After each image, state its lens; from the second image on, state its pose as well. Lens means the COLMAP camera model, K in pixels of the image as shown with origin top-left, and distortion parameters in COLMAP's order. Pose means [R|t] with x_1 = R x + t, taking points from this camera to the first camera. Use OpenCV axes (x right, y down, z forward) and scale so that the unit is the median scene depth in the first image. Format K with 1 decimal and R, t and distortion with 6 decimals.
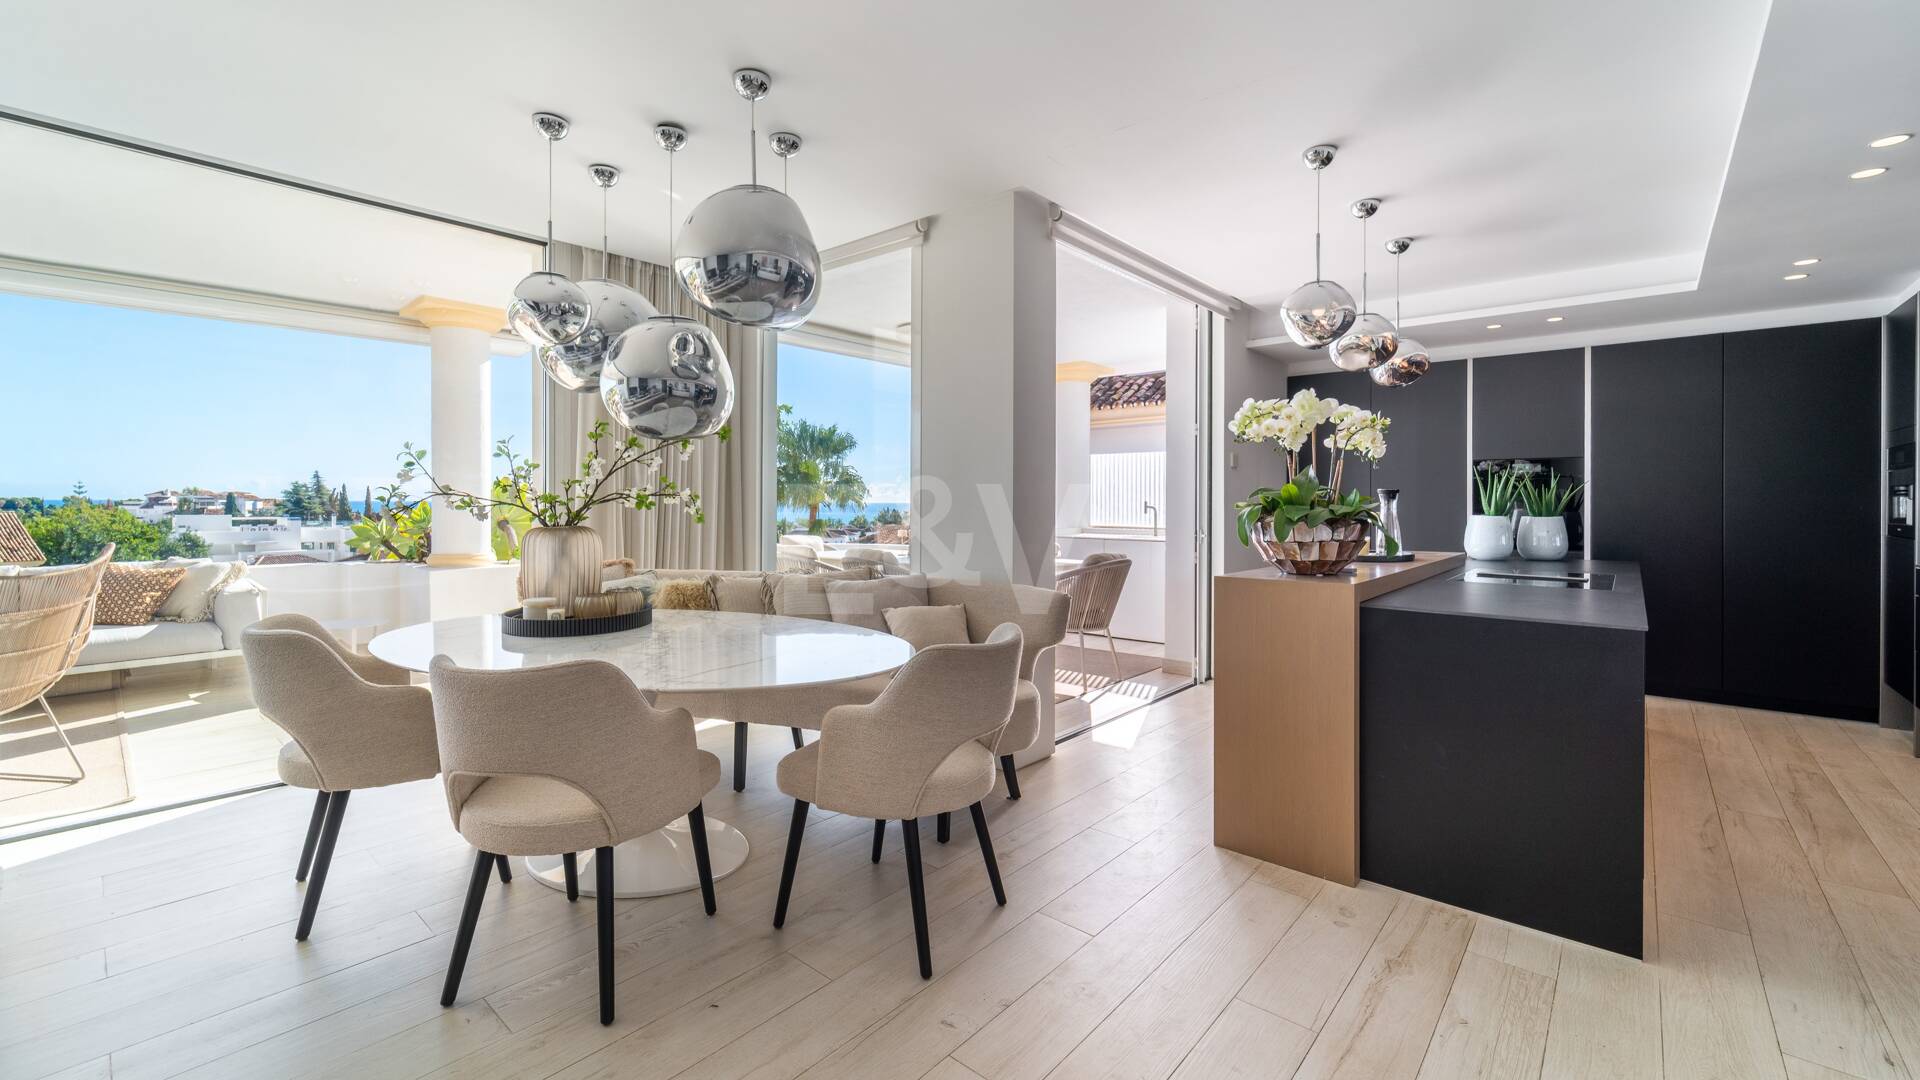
lens RADIAL K [[752.6, 0, 964.3], [0, 752.6, 548.7], [0, 0, 1]] dist [-0.000045, 0.000040]
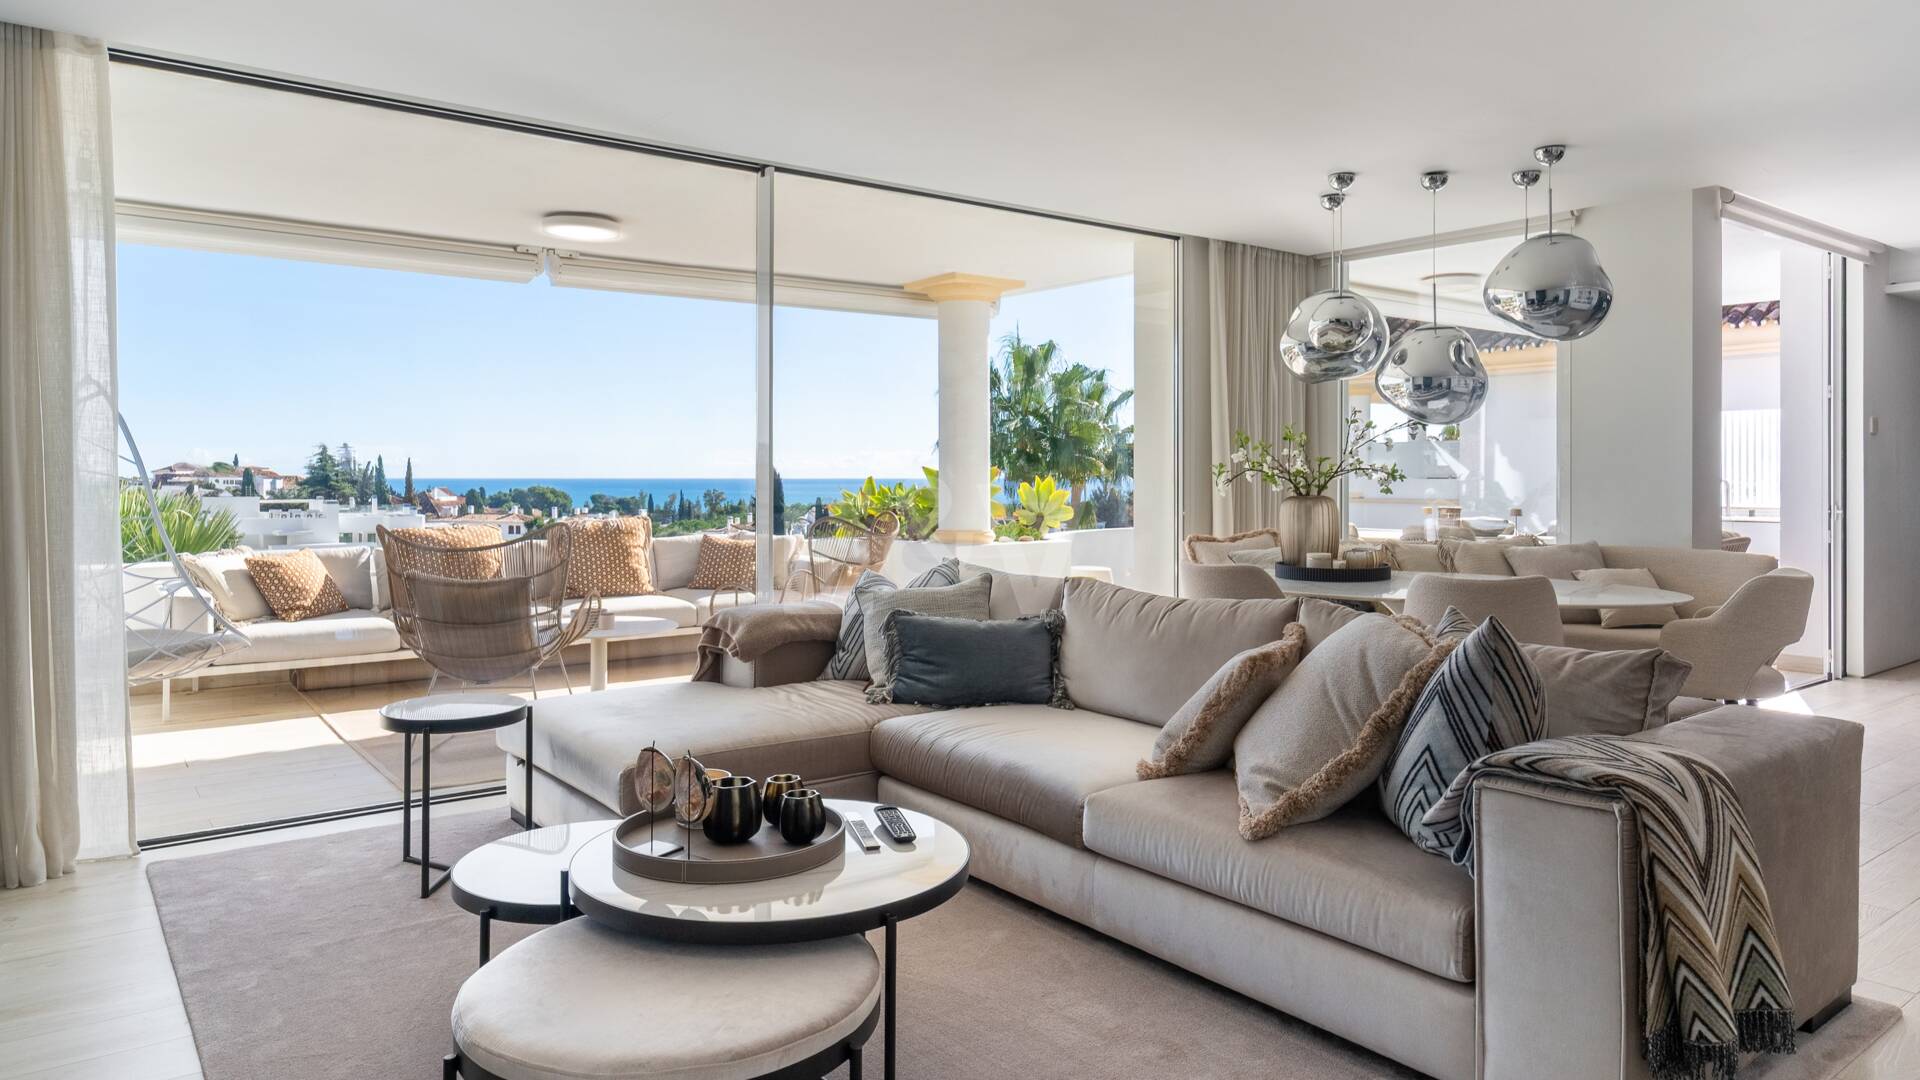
lens RADIAL K [[1180.8, 0, 955.4], [0, 1180.8, 525.1], [0, 0, 1]] dist [0.001083, 0.001947]
pose [[0.978708, 0.004065, -0.205217, -0.360285], [-0.008337, 0.999766, -0.019957, 0.030539], [0.205088, 0.021243, 0.978513, -0.497090]]
